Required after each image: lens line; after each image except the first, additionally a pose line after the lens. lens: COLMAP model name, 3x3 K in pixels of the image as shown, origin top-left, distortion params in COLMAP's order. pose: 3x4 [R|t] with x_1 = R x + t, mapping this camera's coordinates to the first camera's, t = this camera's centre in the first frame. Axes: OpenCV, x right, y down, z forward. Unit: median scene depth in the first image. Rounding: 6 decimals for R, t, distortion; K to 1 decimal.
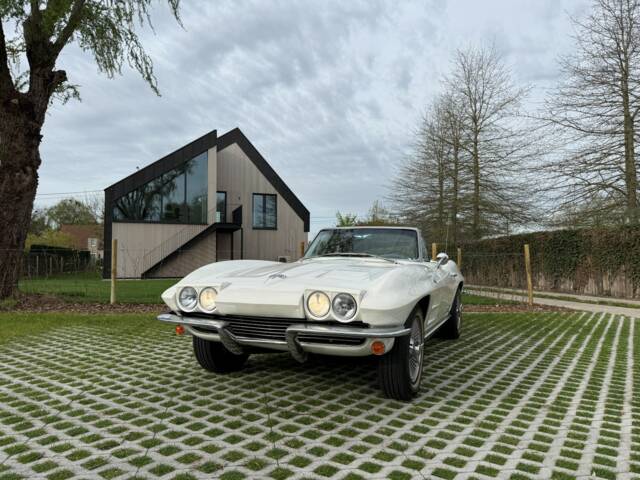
lens RADIAL K [[448.0, 0, 319.3], [0, 448.0, 242.5], [0, 0, 1]] dist [0.047391, -0.067639]
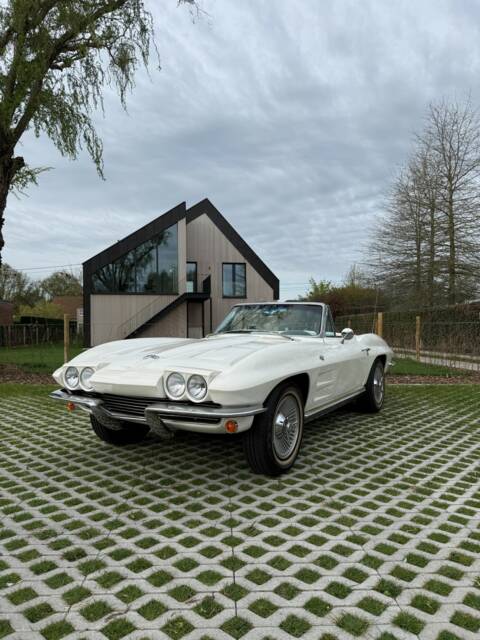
lens RADIAL K [[448.0, 0, 242.4], [0, 448.0, 319.3], [0, 0, 1]] dist [0.047391, -0.067639]
pose [[0.991680, -0.013218, -0.128049, 0.086210], [0.016133, 0.999633, 0.021755, -0.010784], [0.127714, -0.023640, 0.991529, -0.006193]]
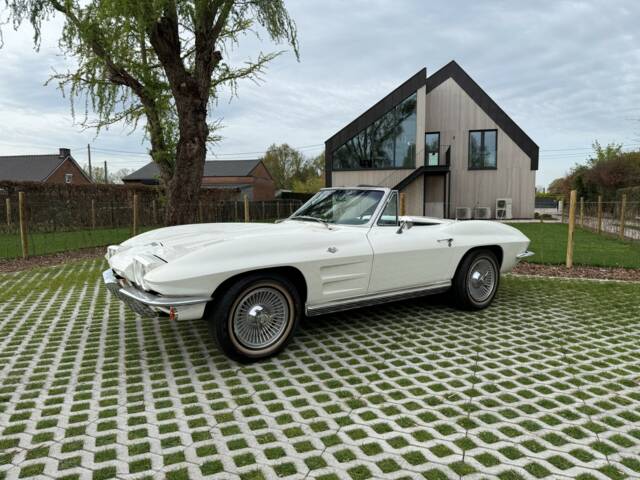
lens RADIAL K [[446.7, 0, 319.5], [0, 446.7, 240.2], [0, 0, 1]] dist [0.066930, -0.103123]
pose [[0.851600, 0.036108, -0.522946, 0.298440], [0.031044, 0.992400, 0.119077, -0.020248], [0.523272, -0.117640, 0.844007, 0.078434]]
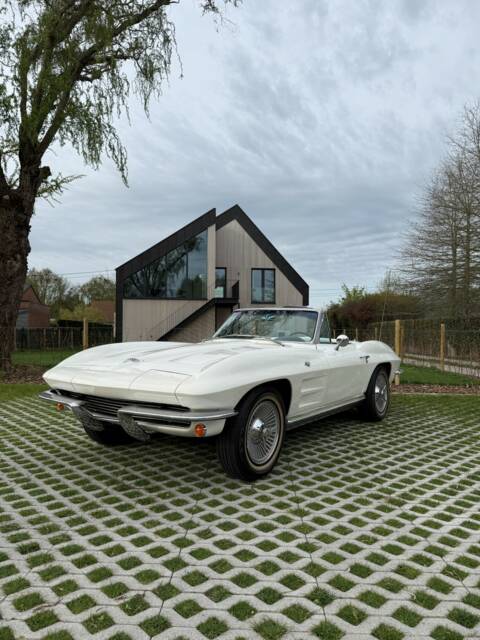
lens RADIAL K [[447.8, 0, 243.1], [0, 447.8, 322.0], [0, 0, 1]] dist [0.045217, -0.062394]
pose [[0.979438, -0.003223, -0.201721, 0.130389], [0.006297, 0.999874, 0.014597, -0.010198], [0.201648, -0.015567, 0.979334, -0.001801]]
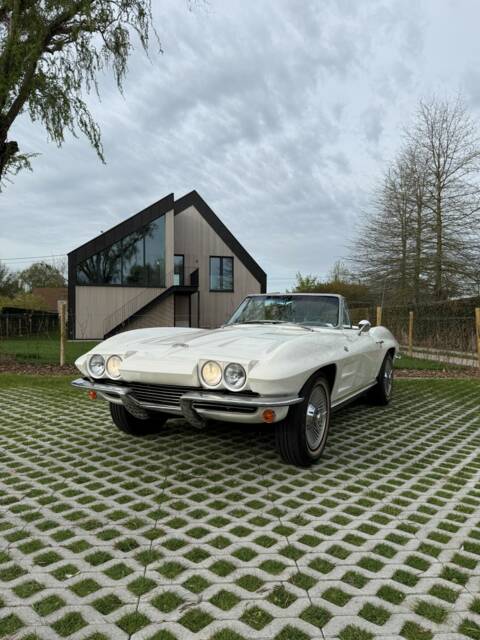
lens RADIAL K [[448.0, 0, 241.5], [0, 448.0, 321.7], [0, 0, 1]] dist [0.049647, -0.070195]
pose [[0.995897, 0.001148, -0.090485, 0.047333], [0.002461, 0.999206, 0.039761, -0.006405], [0.090459, -0.039820, 0.995104, -0.004735]]
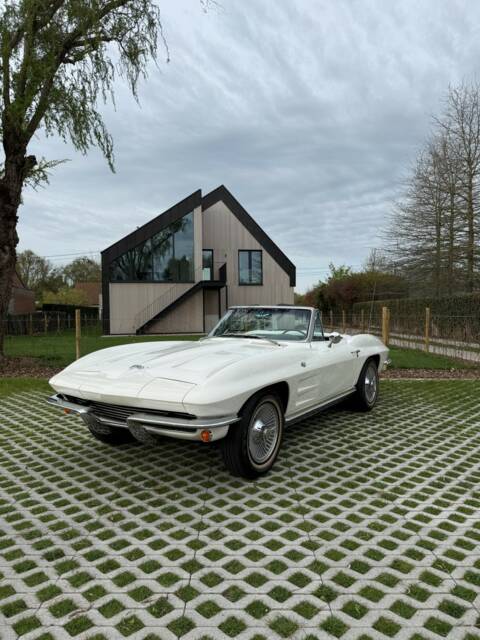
lens RADIAL K [[447.9, 0, 243.5], [0, 447.9, 318.7], [0, 0, 1]] dist [0.048754, -0.070085]
pose [[0.985179, -0.010620, -0.171198, 0.122882], [0.020325, 0.998277, 0.055036, -0.034159], [0.170319, -0.057700, 0.983698, -0.019896]]
